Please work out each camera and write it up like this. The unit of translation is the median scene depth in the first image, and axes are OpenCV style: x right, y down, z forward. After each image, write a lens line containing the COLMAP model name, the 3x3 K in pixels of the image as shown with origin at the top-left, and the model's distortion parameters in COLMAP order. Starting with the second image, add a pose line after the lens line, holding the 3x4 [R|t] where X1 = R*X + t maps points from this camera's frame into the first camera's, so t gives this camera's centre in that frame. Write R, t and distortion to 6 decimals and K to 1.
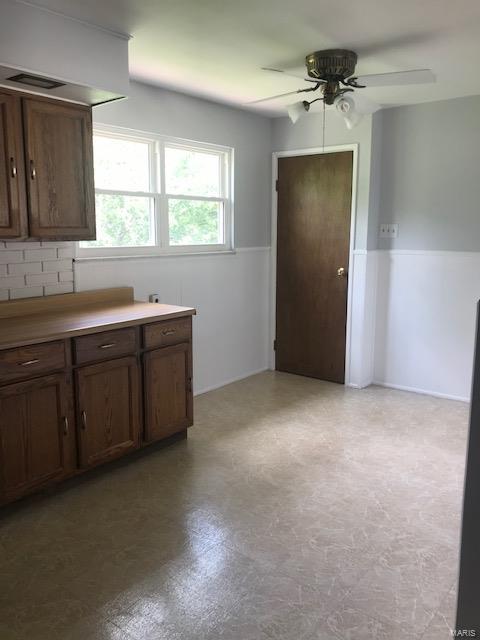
lens RADIAL K [[529.3, 0, 241.6], [0, 529.3, 321.3], [0, 0, 1]] dist [0.030744, -0.031912]
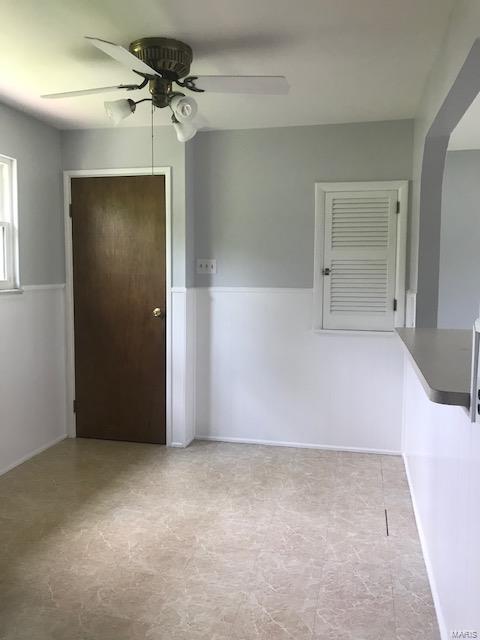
lens RADIAL K [[529.3, 0, 241.4], [0, 529.3, 317.0], [0, 0, 1]] dist [0.030744, -0.031912]
pose [[0.903966, -0.033640, 0.426278, -0.057007], [0.069267, 0.995254, -0.068346, -0.019907], [-0.421956, 0.091310, 0.902006, 0.180553]]
